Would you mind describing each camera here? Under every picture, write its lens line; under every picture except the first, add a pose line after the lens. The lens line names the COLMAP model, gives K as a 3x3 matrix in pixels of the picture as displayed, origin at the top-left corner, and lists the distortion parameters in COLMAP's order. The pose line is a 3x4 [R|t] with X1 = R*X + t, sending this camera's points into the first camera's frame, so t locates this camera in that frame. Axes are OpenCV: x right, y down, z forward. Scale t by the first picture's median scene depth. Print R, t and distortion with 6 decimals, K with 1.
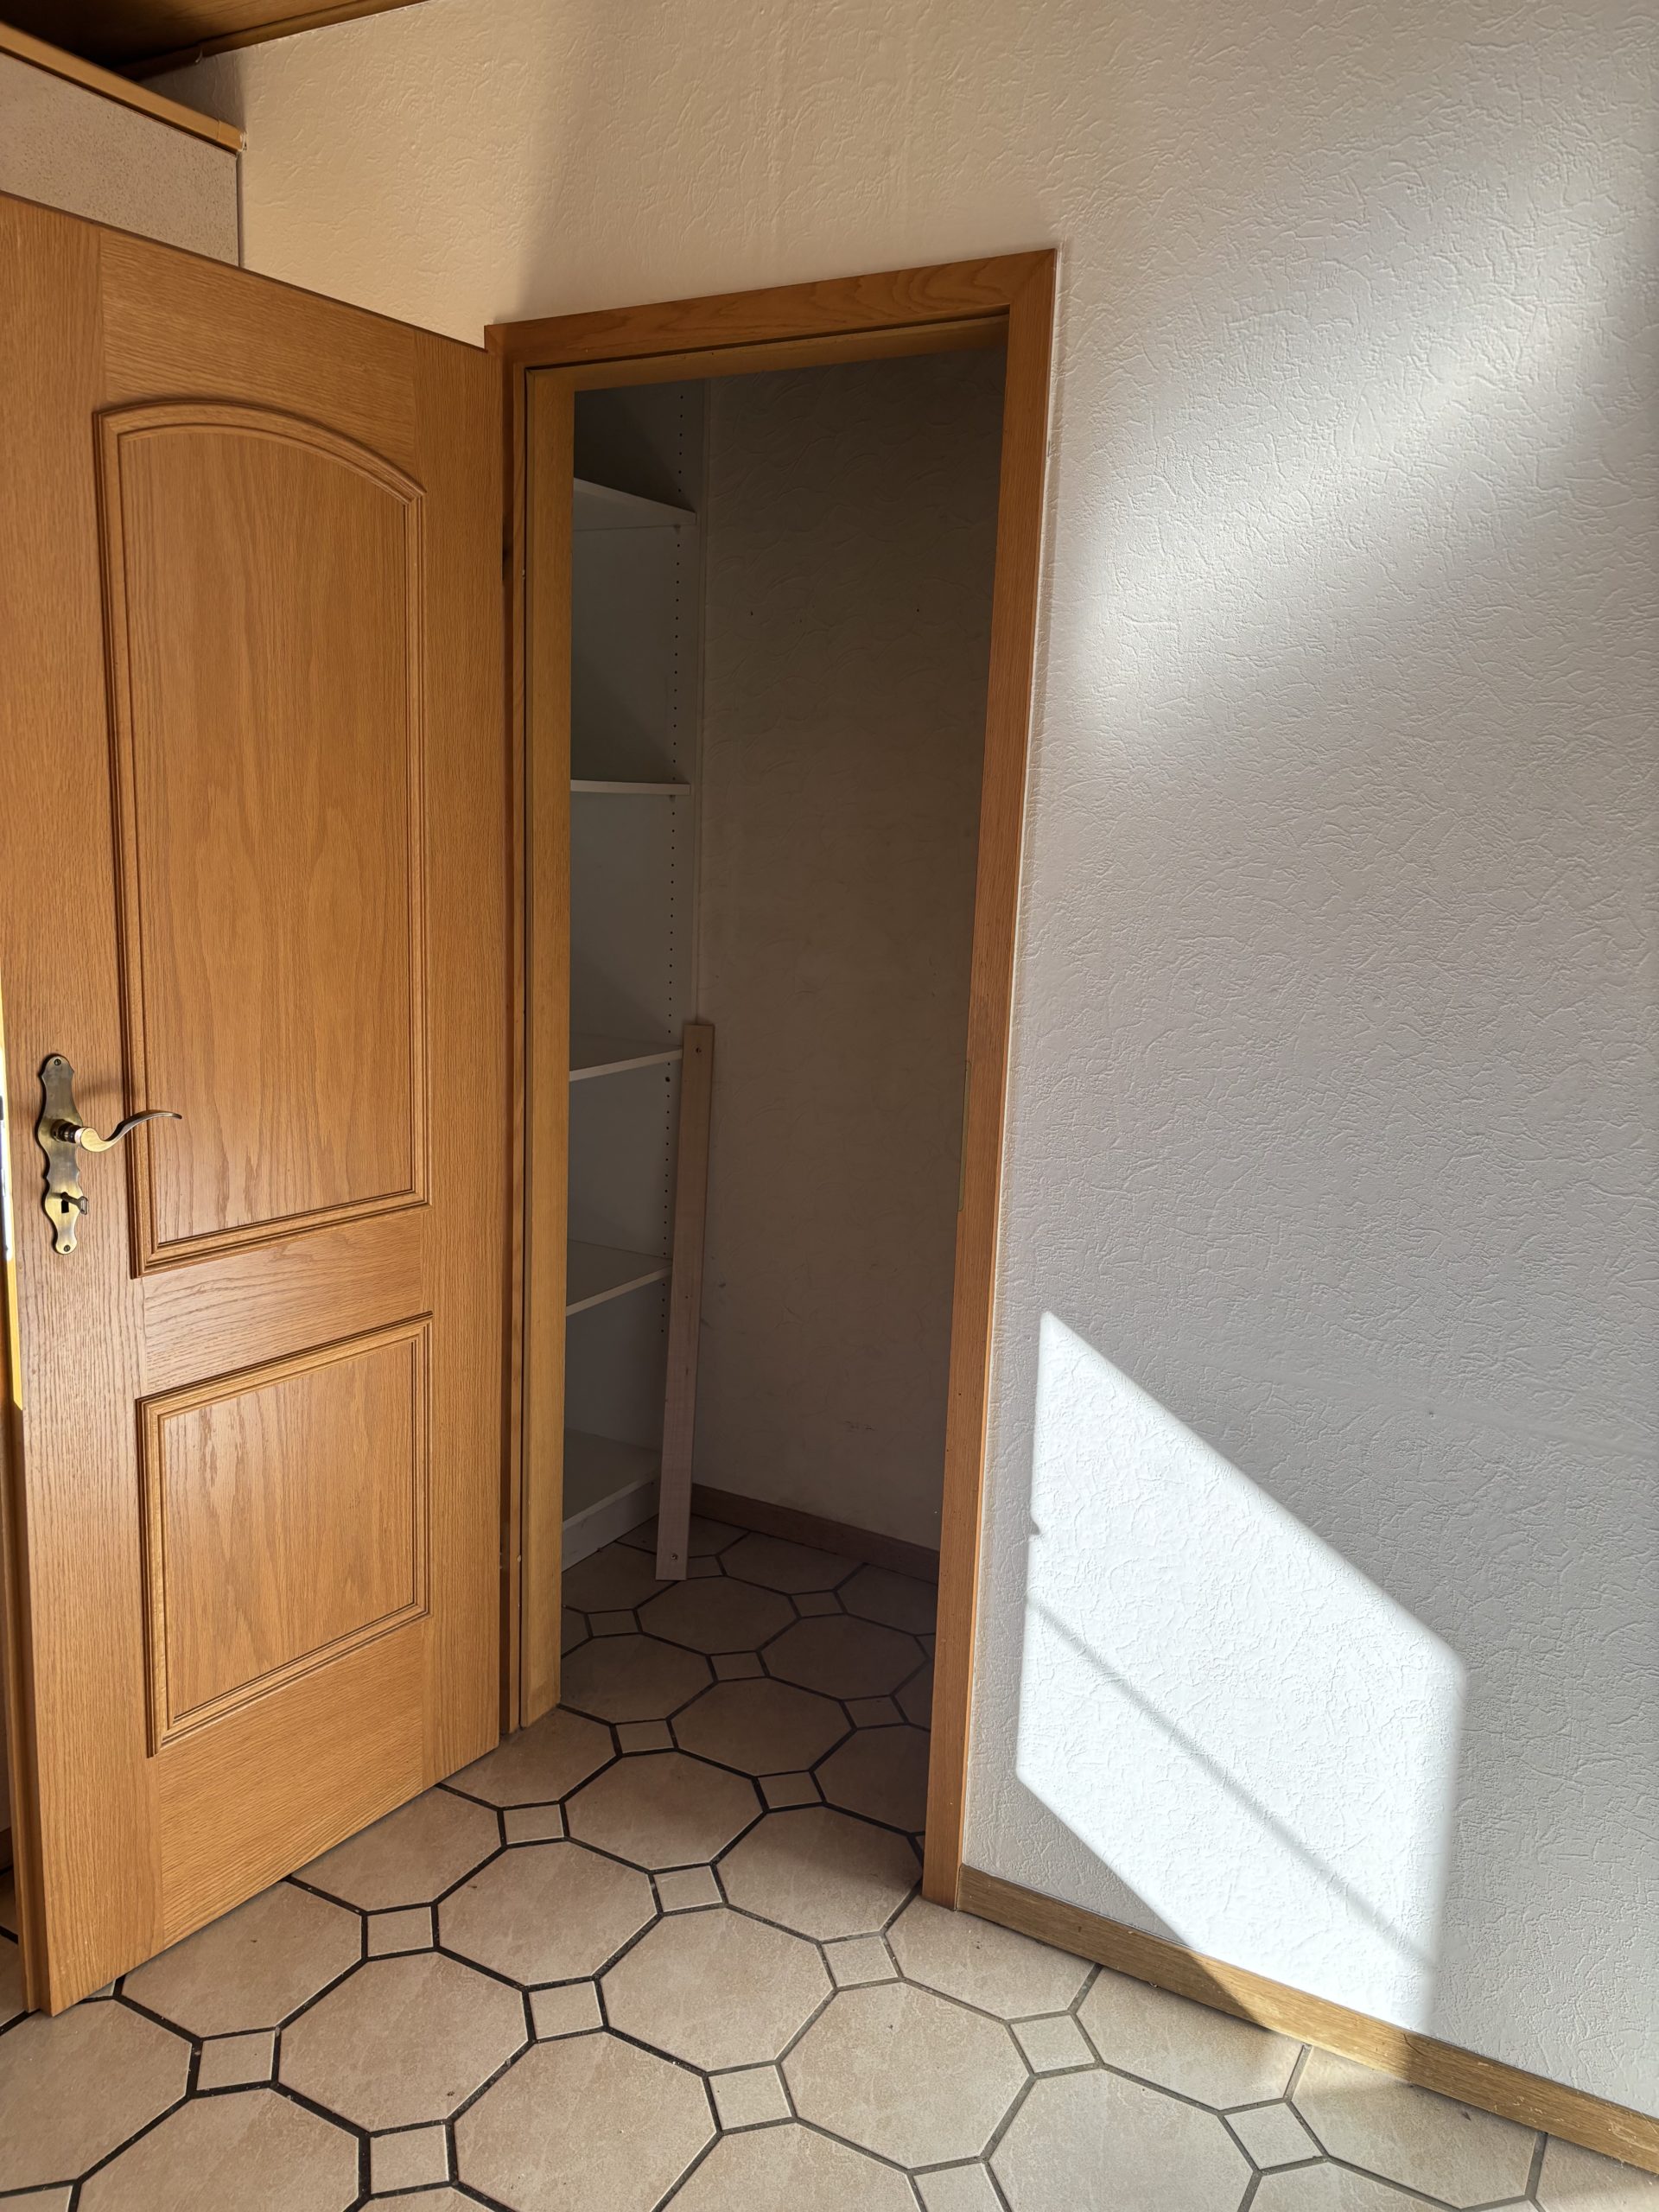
lens RADIAL K [[1669.5, 0, 846.0], [0, 1669.5, 1100.6], [0, 0, 1]] dist [0.074486, -0.082933]
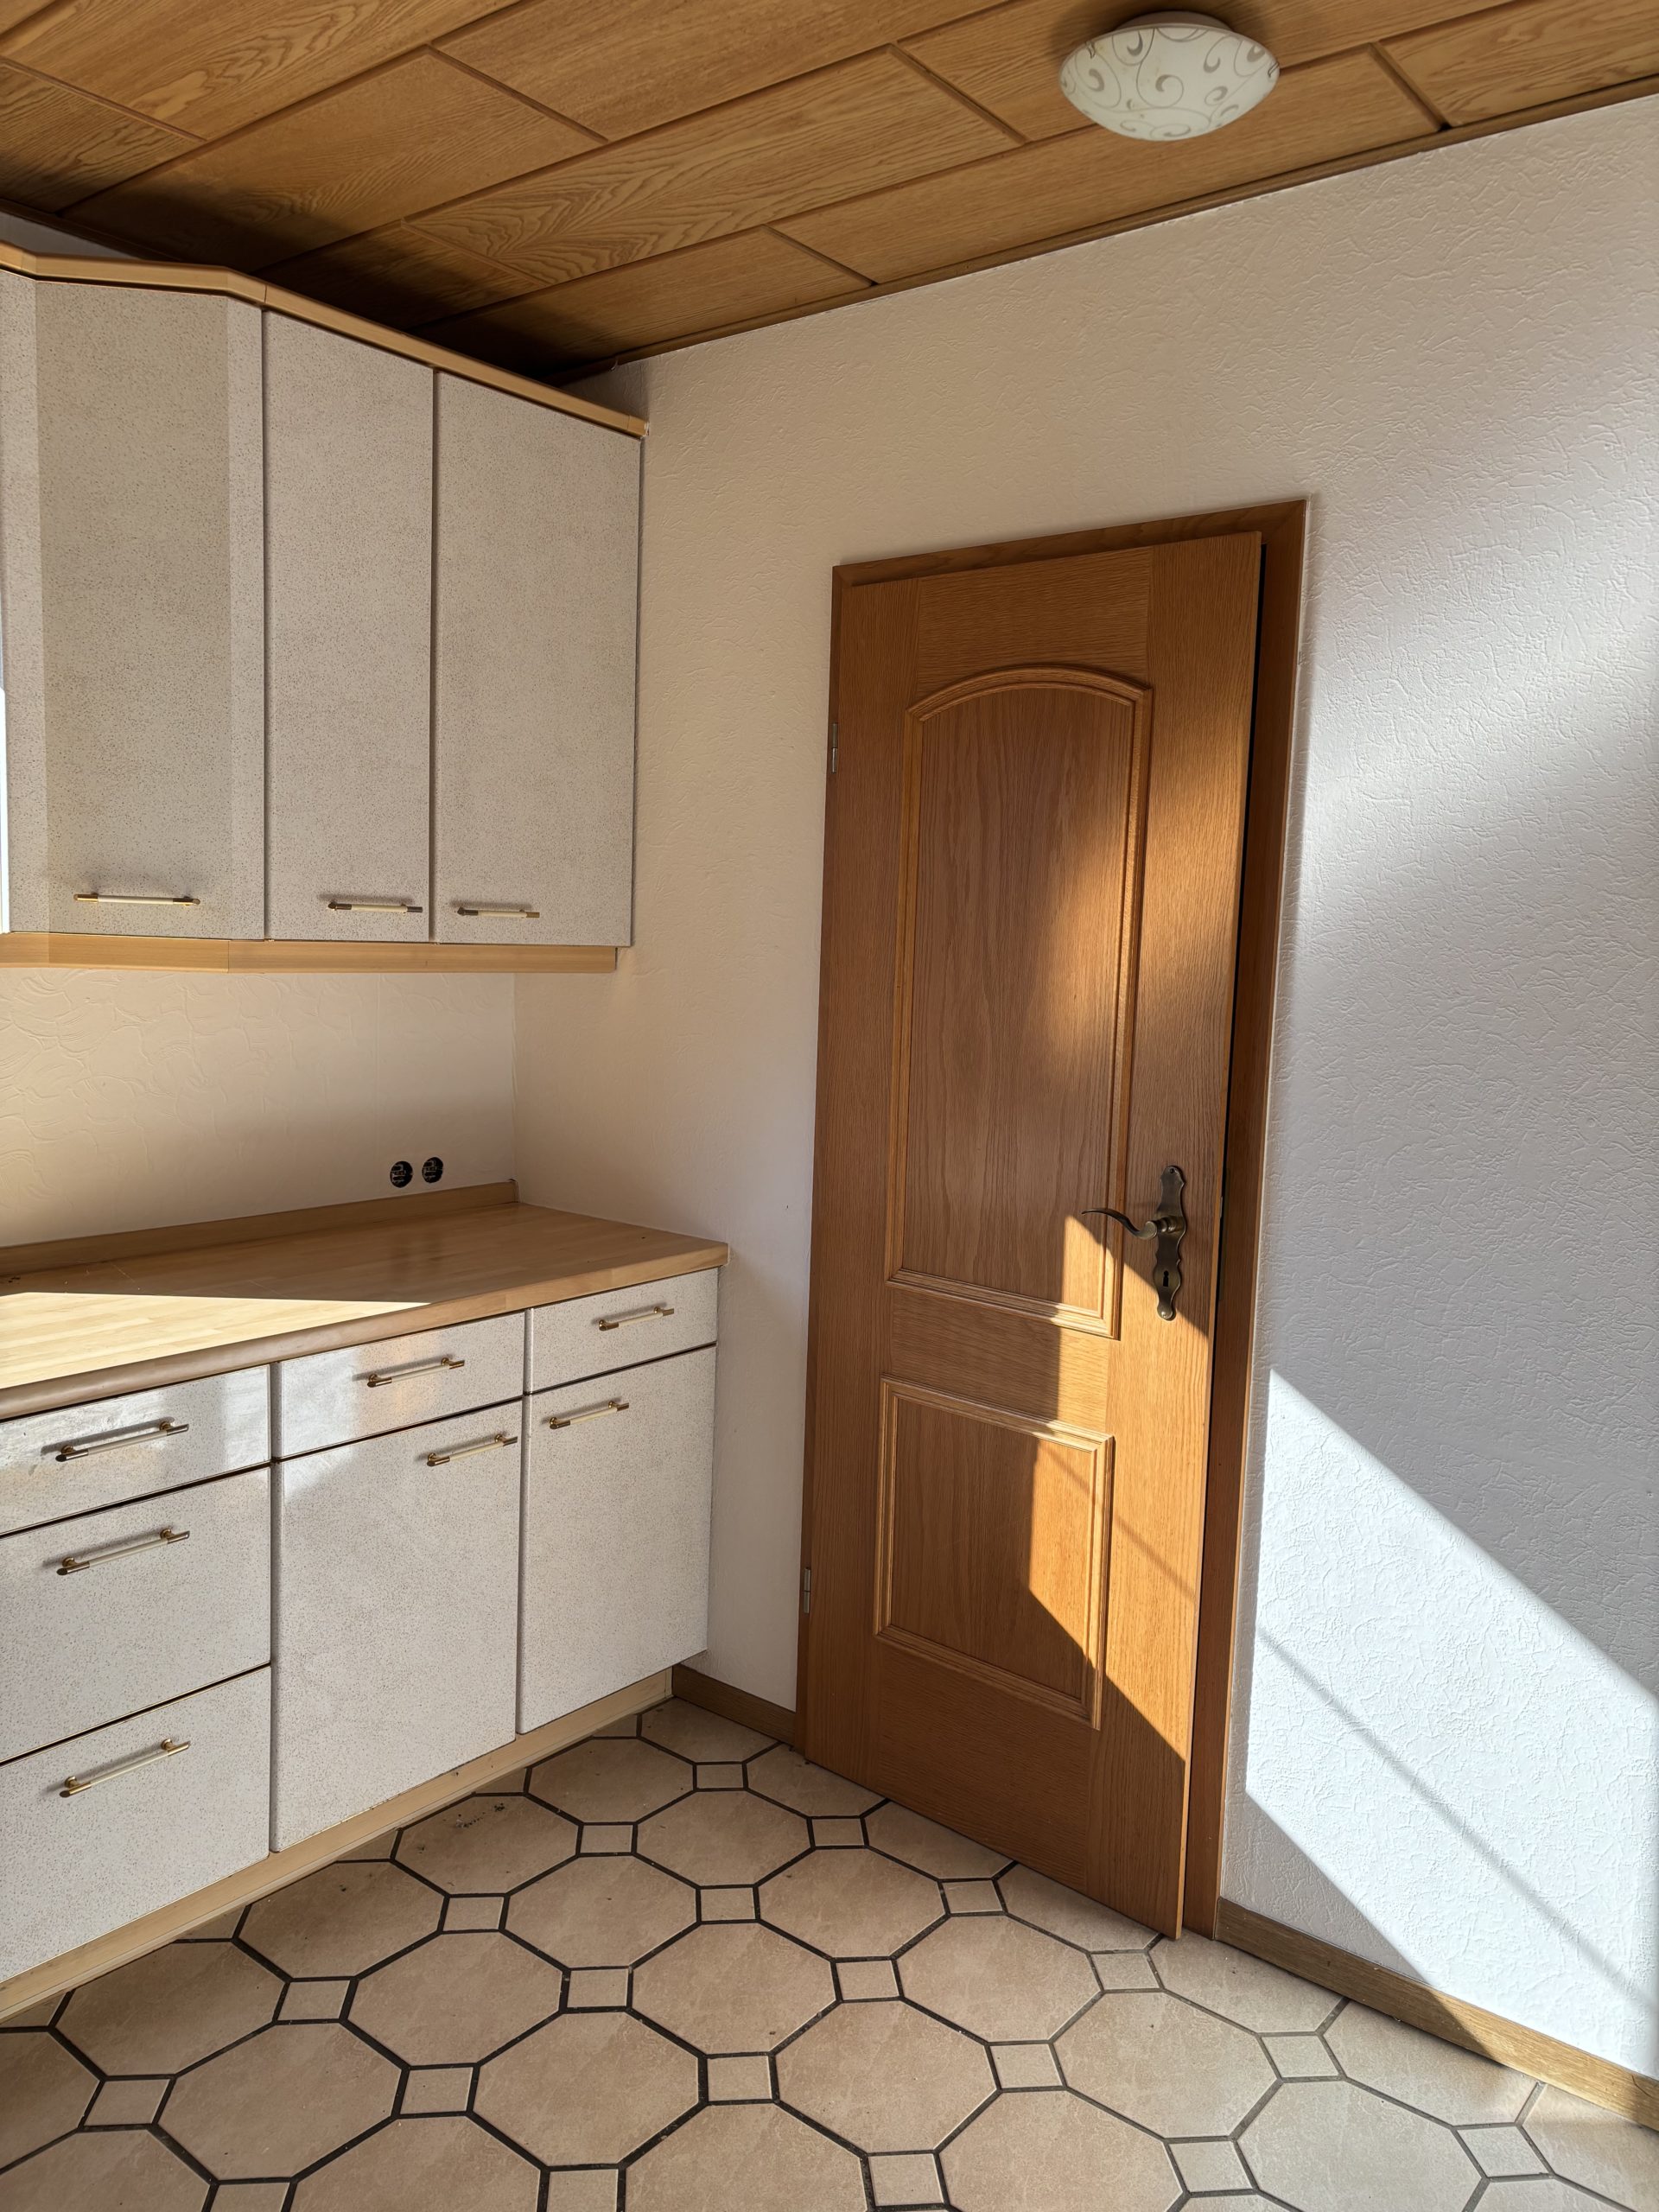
lens RADIAL K [[1669.5, 0, 846.0], [0, 1669.5, 1100.6], [0, 0, 1]] dist [0.074486, -0.082933]
pose [[0.985741, 0.012789, -0.167782, 0.007476], [-0.025078, 0.997138, -0.071329, 0.018635], [0.166389, 0.074520, 0.983240, -0.192479]]
